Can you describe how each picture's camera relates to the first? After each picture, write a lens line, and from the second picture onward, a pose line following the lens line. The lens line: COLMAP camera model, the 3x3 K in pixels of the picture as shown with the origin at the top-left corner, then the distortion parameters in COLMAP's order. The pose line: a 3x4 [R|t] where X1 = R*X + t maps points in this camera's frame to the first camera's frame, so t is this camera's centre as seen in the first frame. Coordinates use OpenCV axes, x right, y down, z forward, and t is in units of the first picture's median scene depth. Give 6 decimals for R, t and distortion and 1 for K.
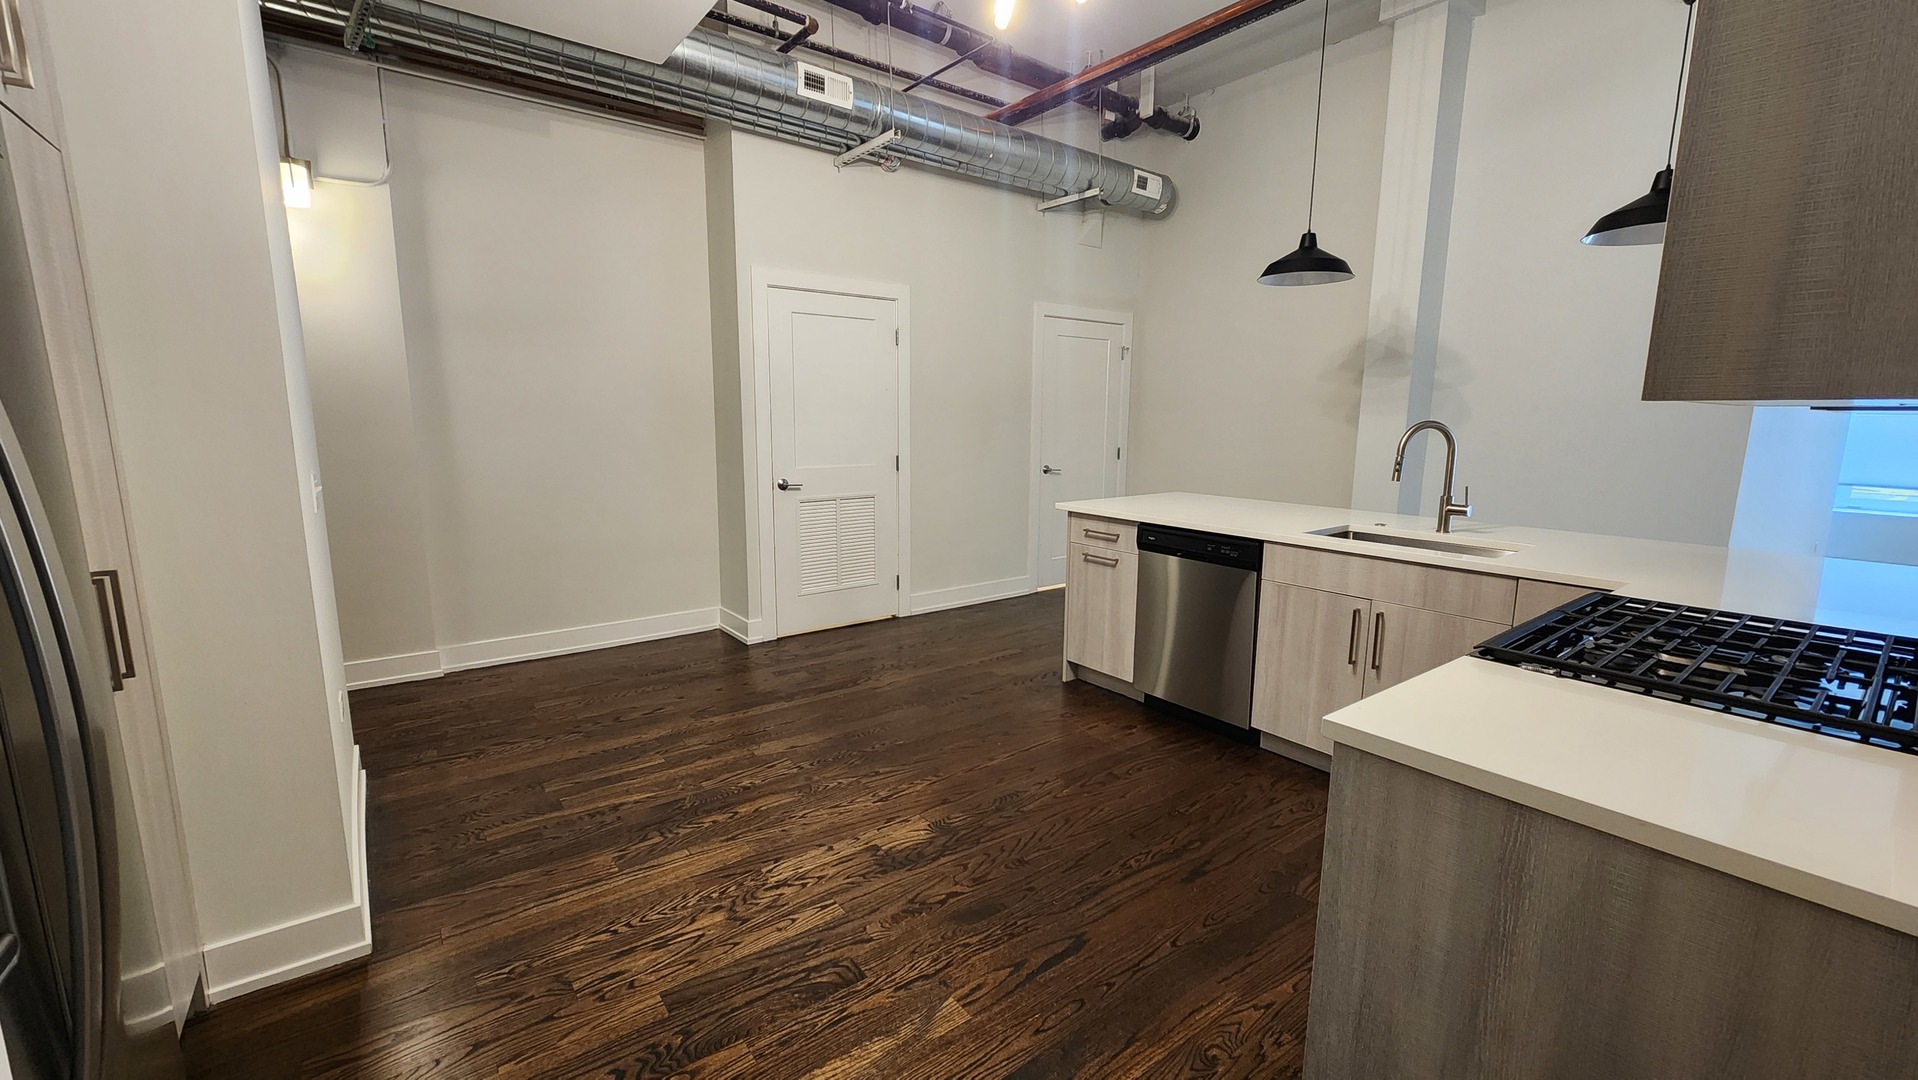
lens RADIAL K [[778.7, 0, 955.7], [0, 778.7, 539.9], [0, 0, 1]] dist [0.002769, -0.000363]
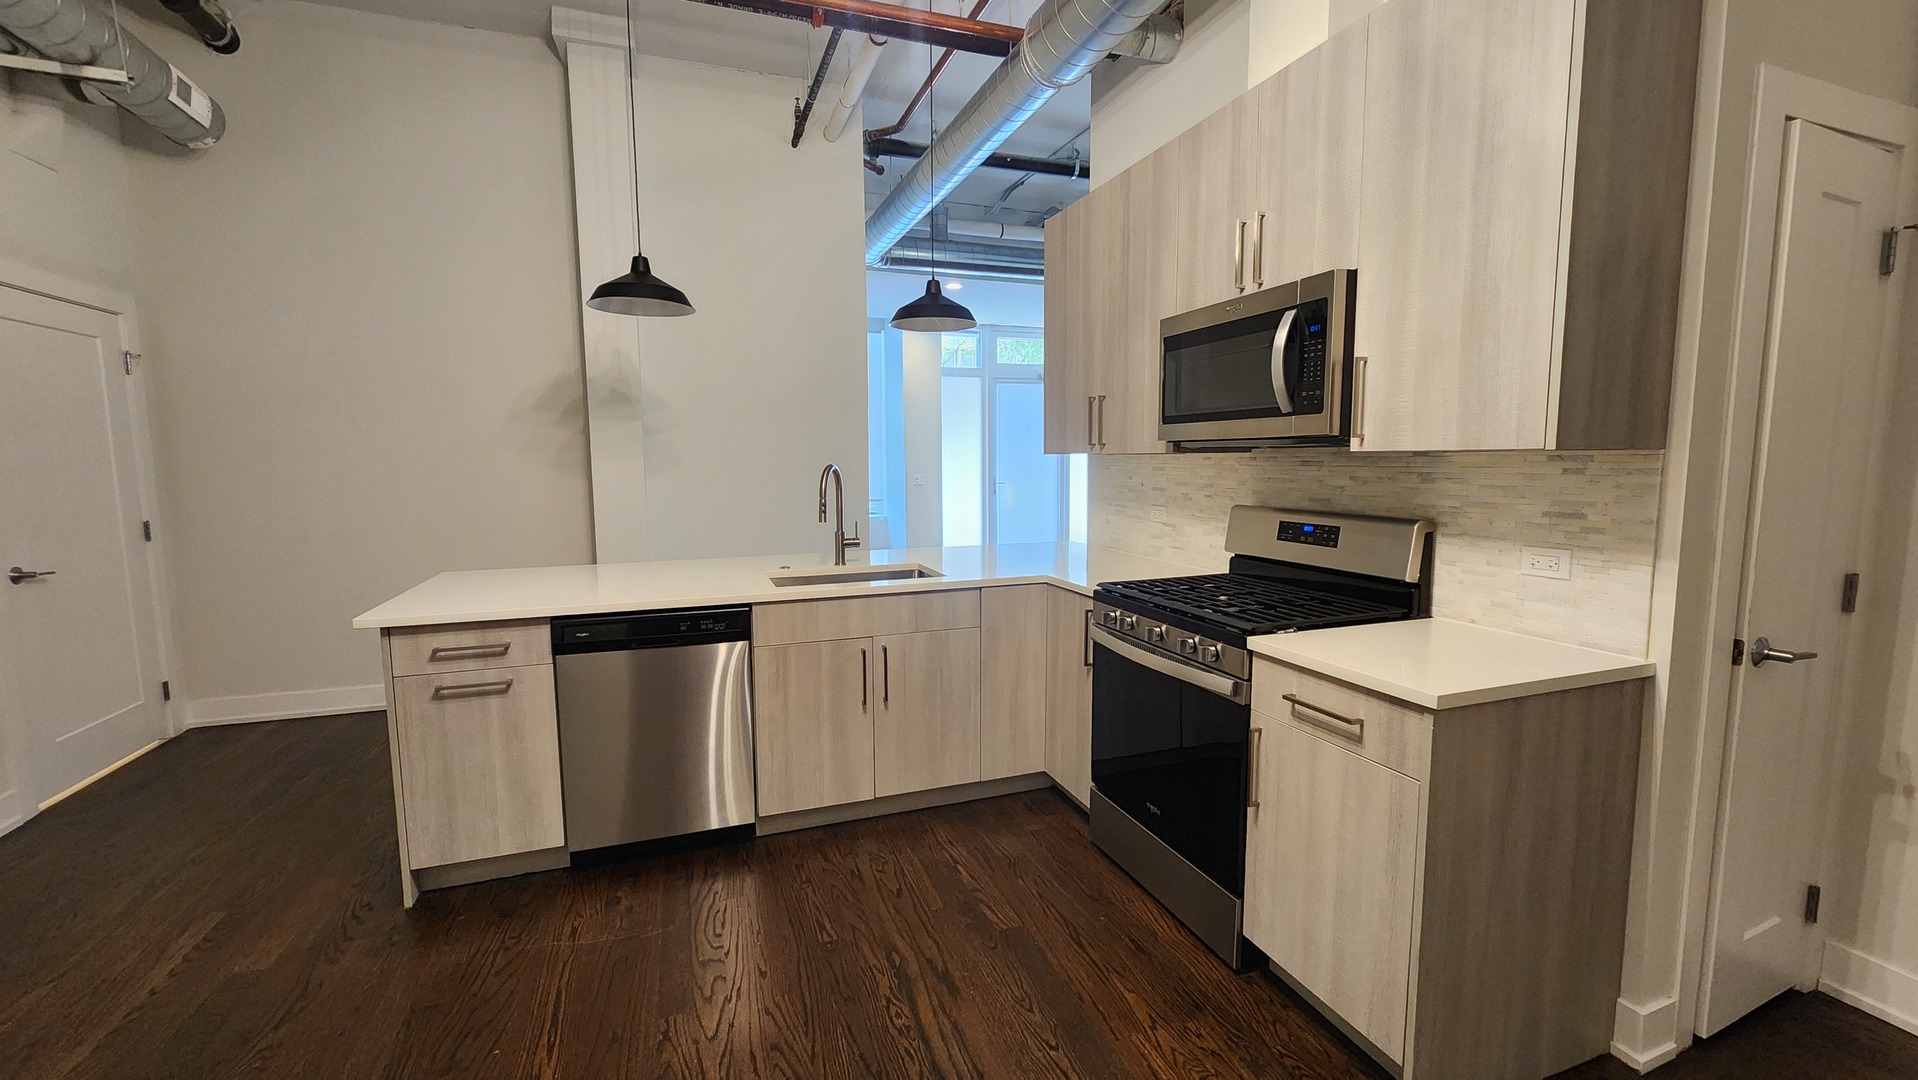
lens RADIAL K [[778.7, 0, 955.7], [0, 778.7, 539.9], [0, 0, 1]] dist [0.002769, -0.000363]
pose [[0.299493, -0.115638, 0.947065, -0.312045], [0.162968, 0.984241, 0.068642, -0.080566], [-0.940077, 0.133784, 0.313618, 0.431160]]
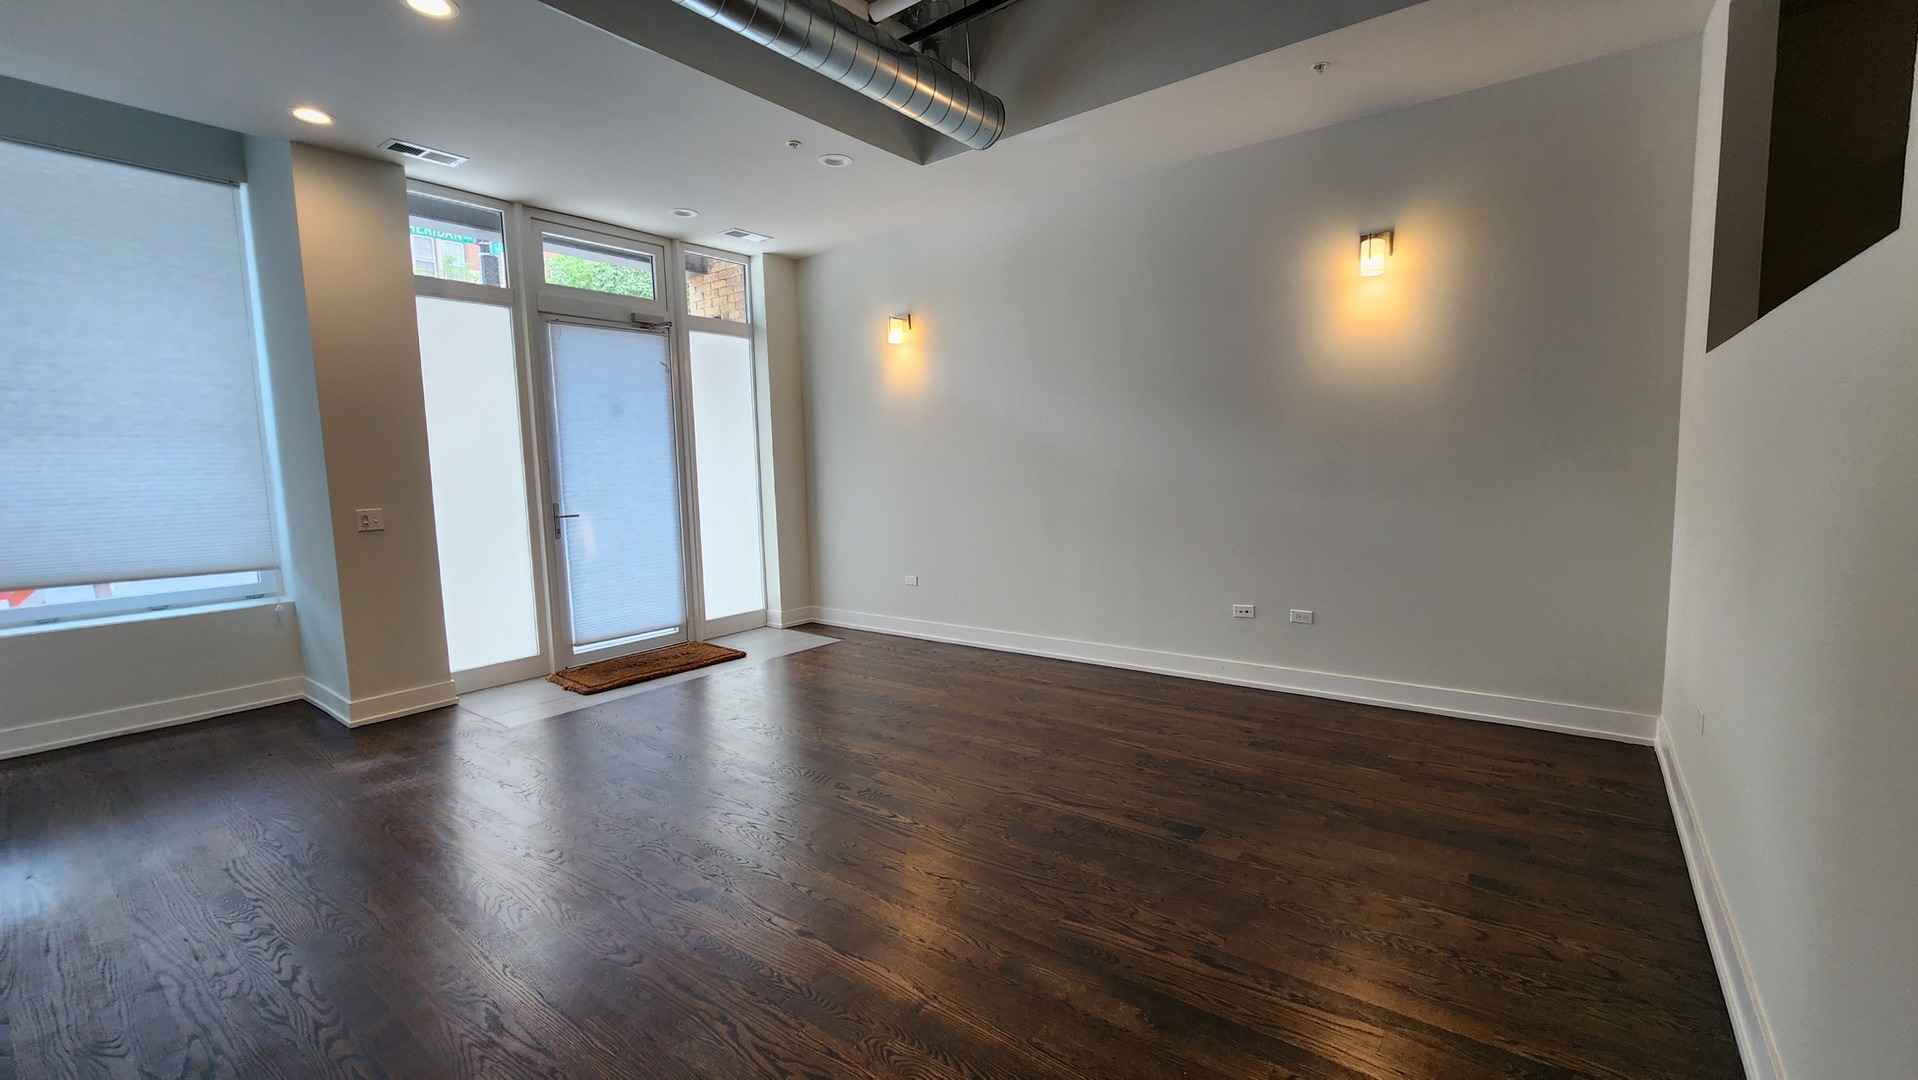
lens RADIAL K [[793.0, 0, 968.4], [0, 793.0, 539.7], [0, 0, 1]] dist [0.001205, -0.000049]
pose [[-0.271841, -0.102332, 0.956886, 0.804794], [0.172546, 0.973034, 0.153077, -0.118120], [-0.946747, 0.206719, -0.246853, 0.807391]]
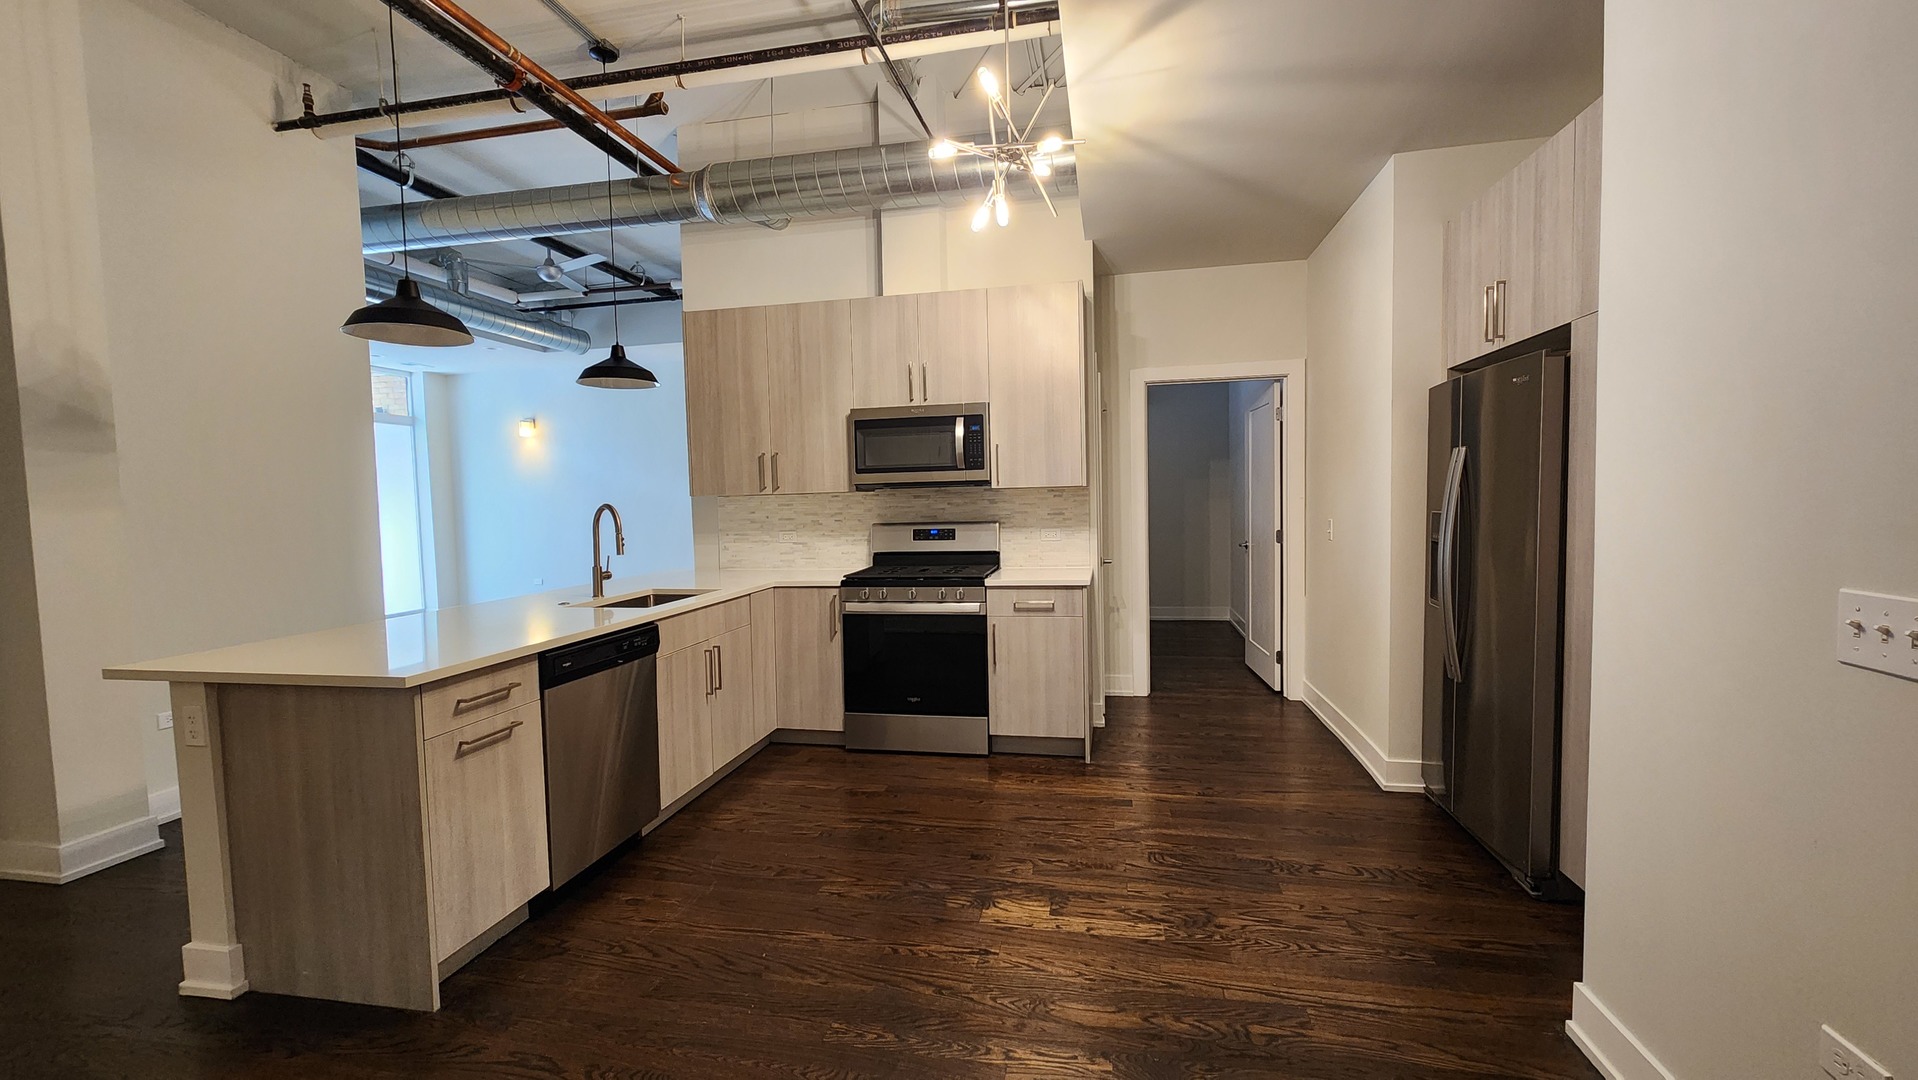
lens RADIAL K [[778.7, 0, 955.7], [0, 778.7, 539.9], [0, 0, 1]] dist [0.002769, -0.000363]
pose [[-0.659906, -0.036804, 0.750447, -0.539476], [0.136674, 0.976255, 0.168064, -0.189931], [-0.738813, 0.213473, -0.639206, 1.158108]]
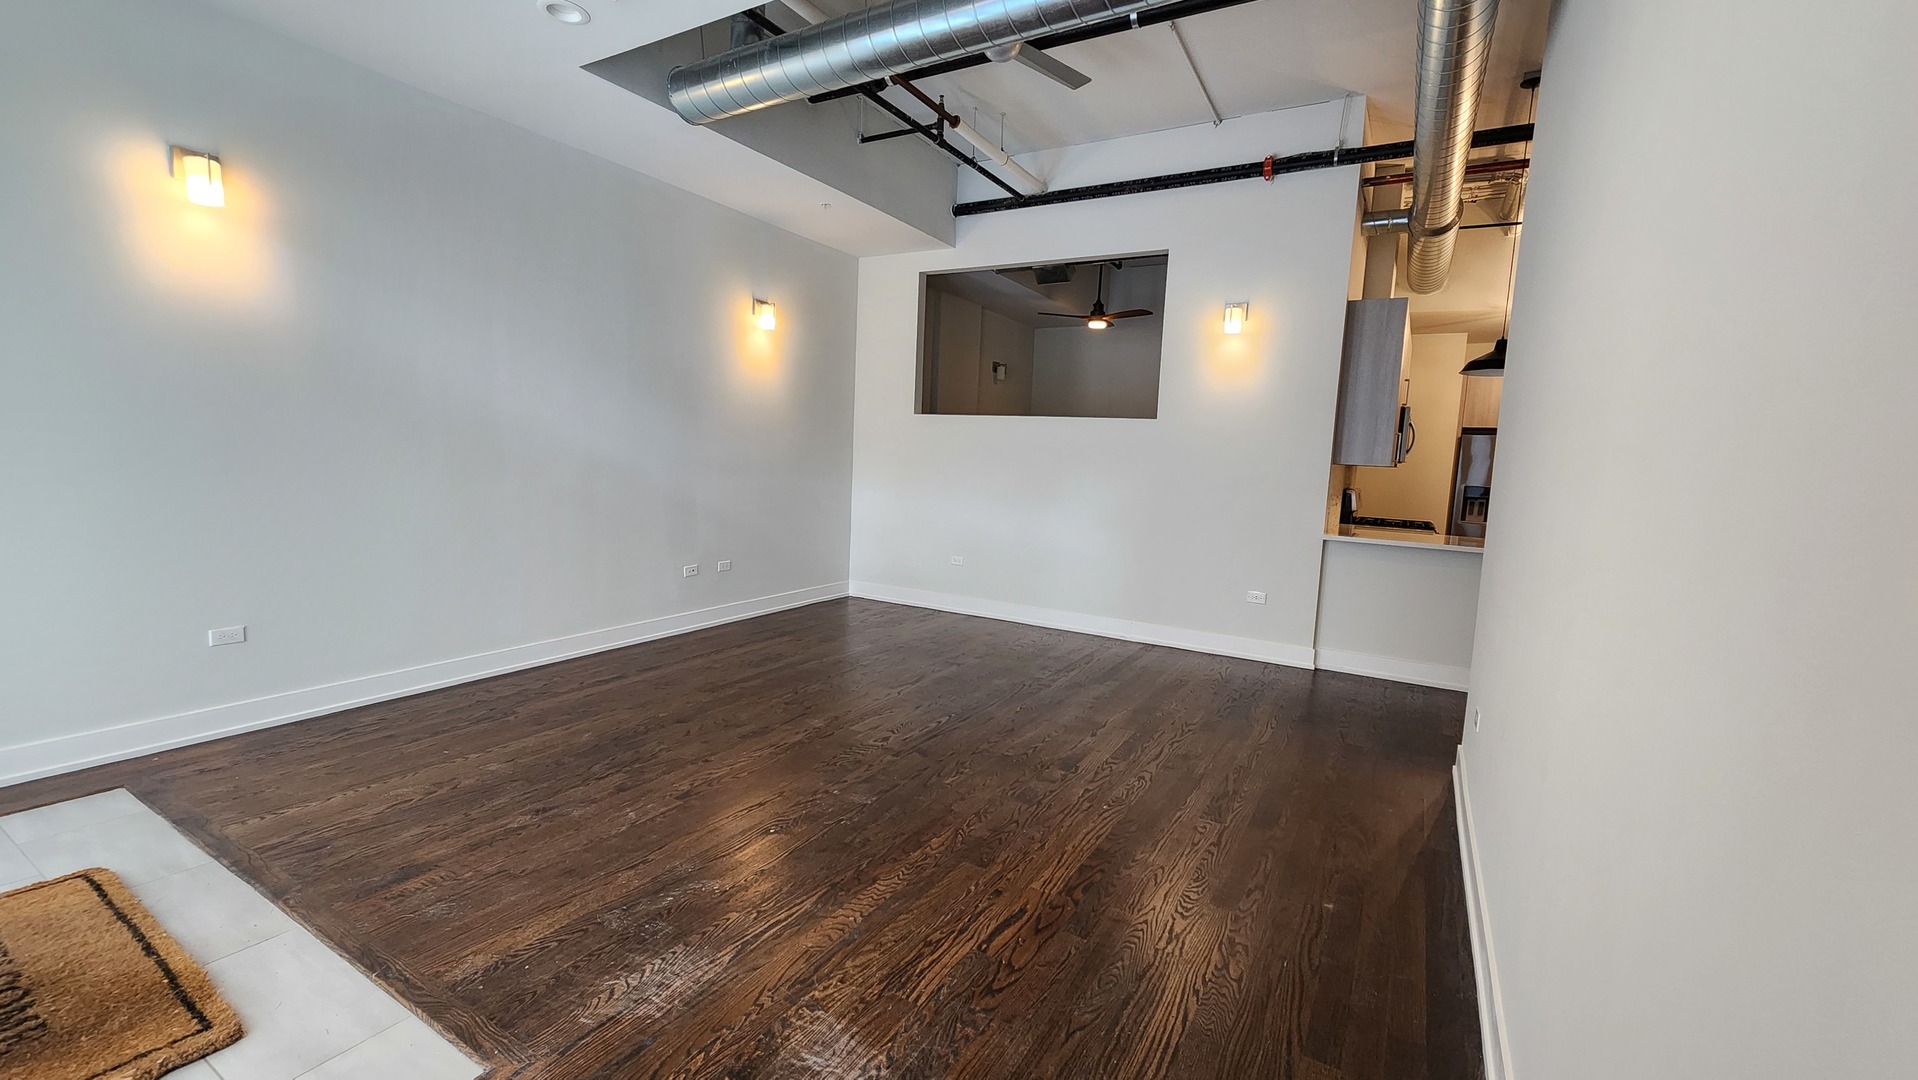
lens RADIAL K [[778.7, 0, 955.7], [0, 778.7, 539.9], [0, 0, 1]] dist [0.002769, -0.000363]
pose [[-0.924880, -0.008904, -0.380154, 2.036570], [-0.112527, 0.961359, 0.251250, -0.244753], [0.363227, 0.275154, -0.890144, 1.675023]]
